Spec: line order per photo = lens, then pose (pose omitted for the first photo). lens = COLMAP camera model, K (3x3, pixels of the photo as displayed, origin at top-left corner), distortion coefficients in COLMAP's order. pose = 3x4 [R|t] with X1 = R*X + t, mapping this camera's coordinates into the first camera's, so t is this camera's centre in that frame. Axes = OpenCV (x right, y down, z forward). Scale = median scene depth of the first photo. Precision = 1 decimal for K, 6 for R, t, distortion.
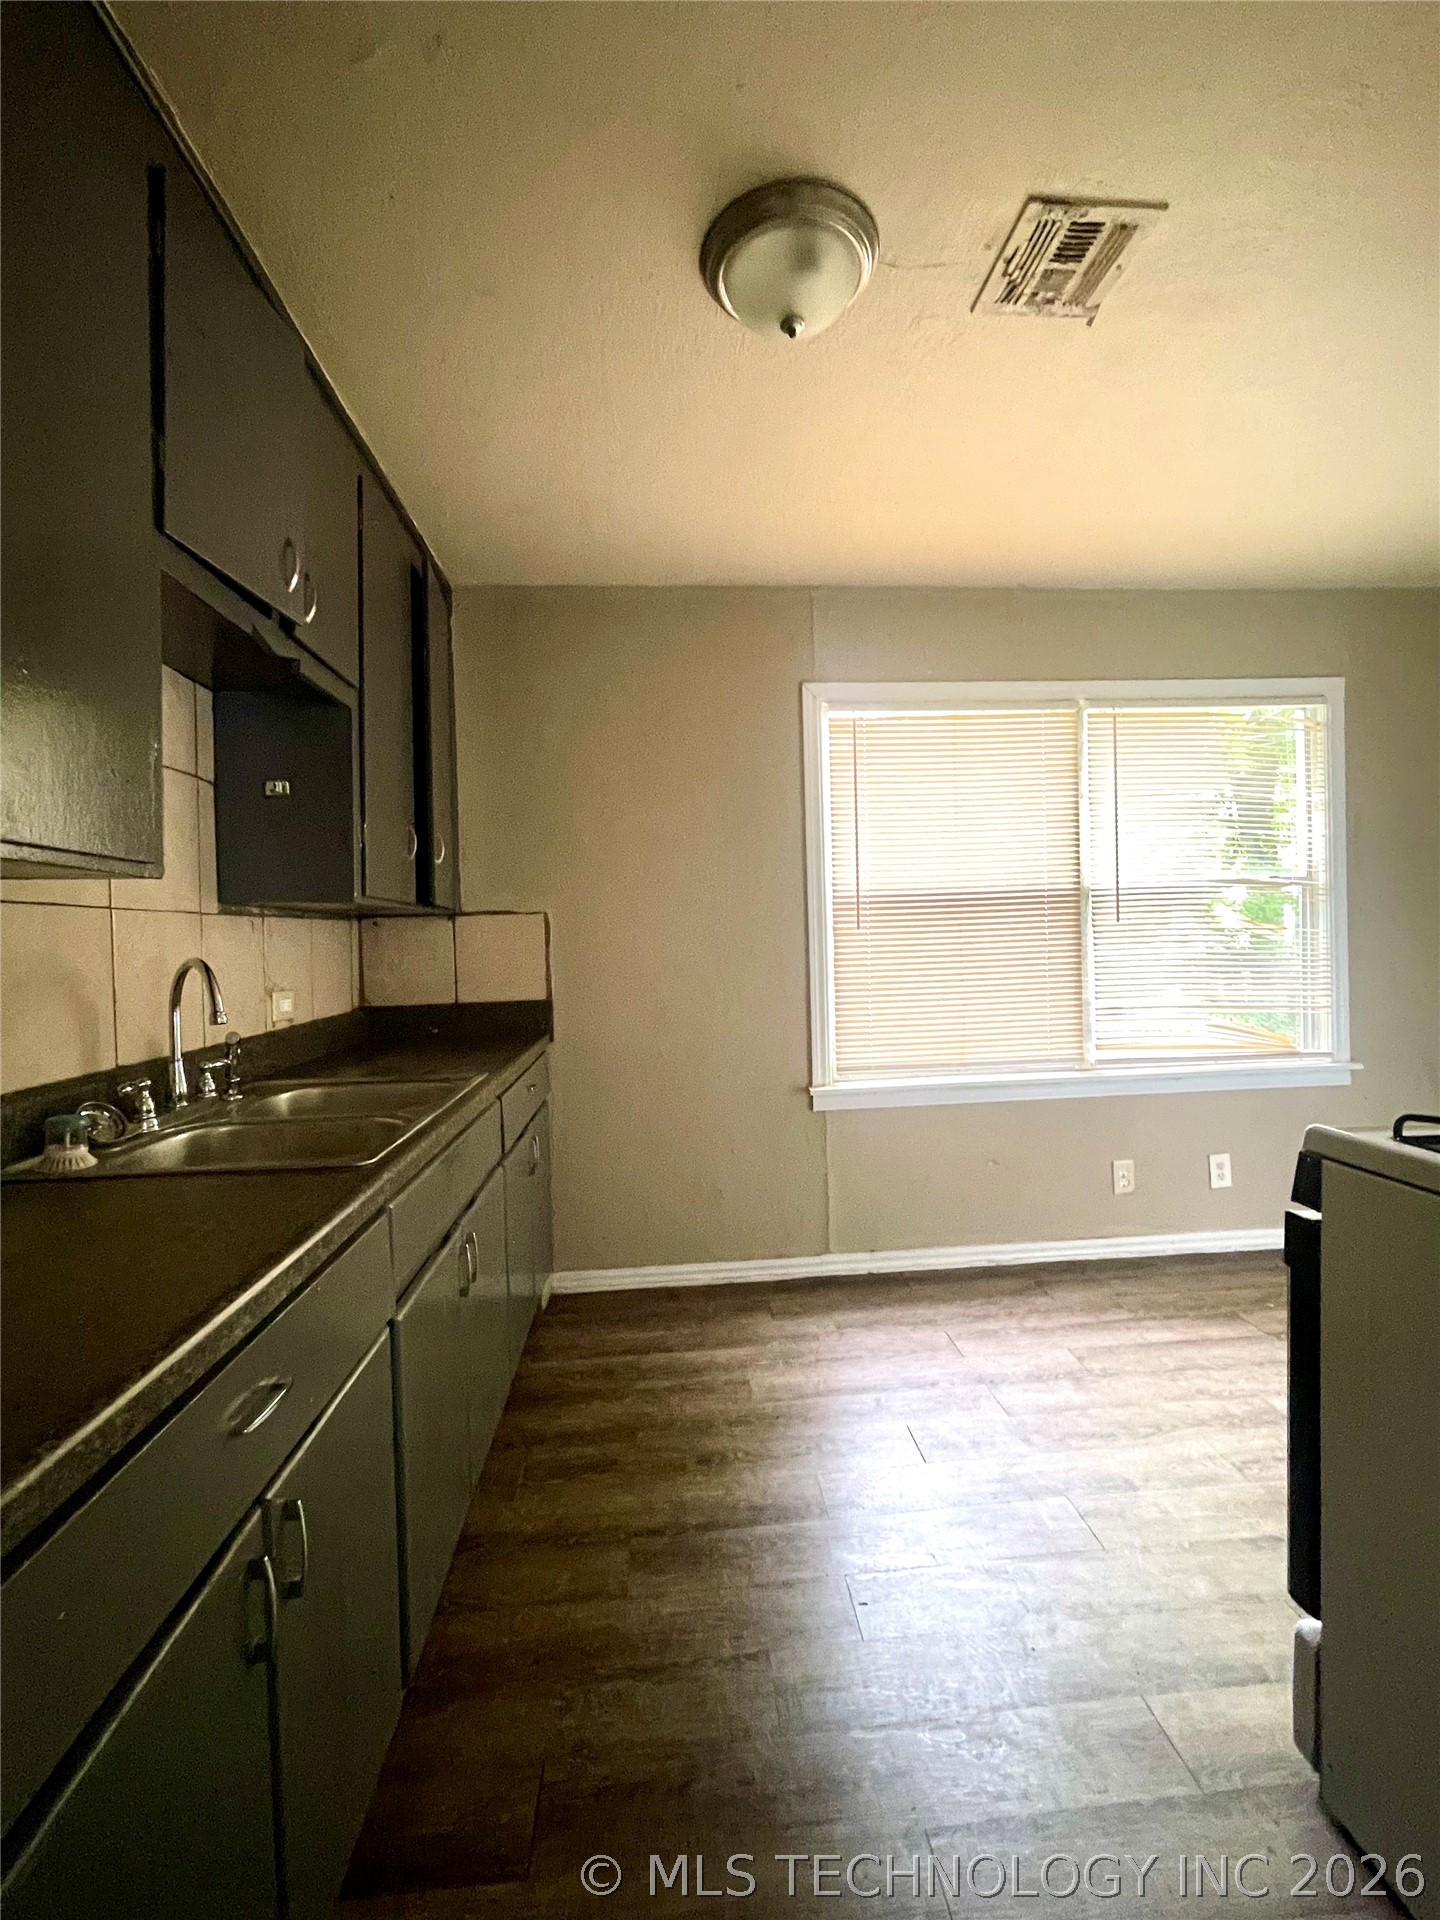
lens RADIAL K [[849.0, 0, 719.4], [0, 849.0, 957.0], [0, 0, 1]] dist [-0.001090, -0.000724]
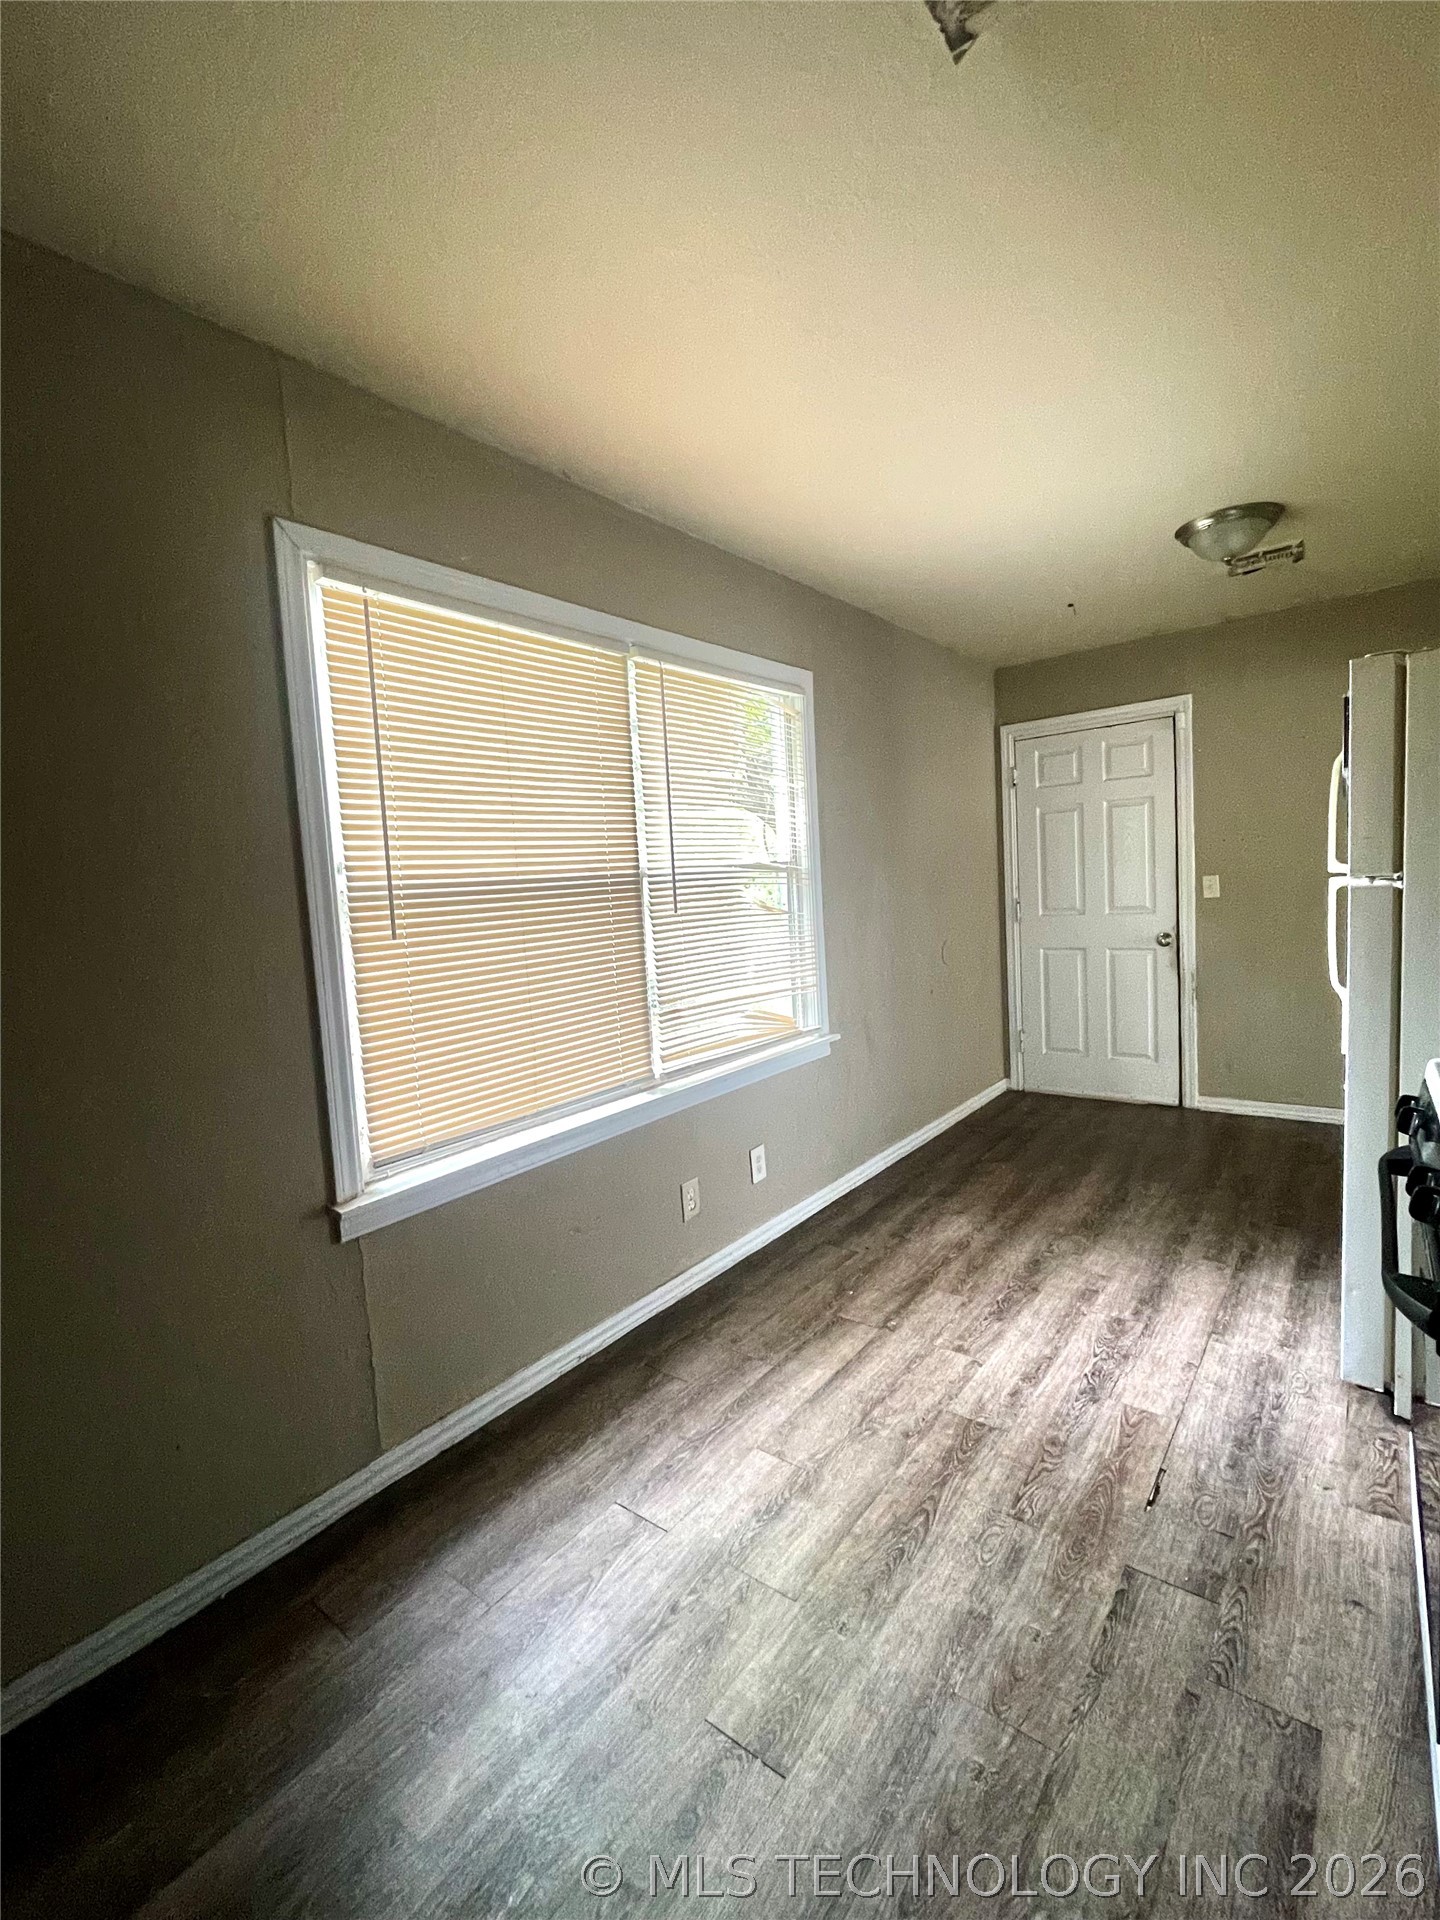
lens RADIAL K [[849.0, 0, 721.9], [0, 849.0, 949.3], [0, 0, 1]] dist [-0.001090, -0.000724]
pose [[0.659338, -0.069796, 0.748600, -0.149572], [0.048716, 0.997555, 0.050100, -0.044972], [-0.750267, 0.003435, 0.661126, 0.391359]]
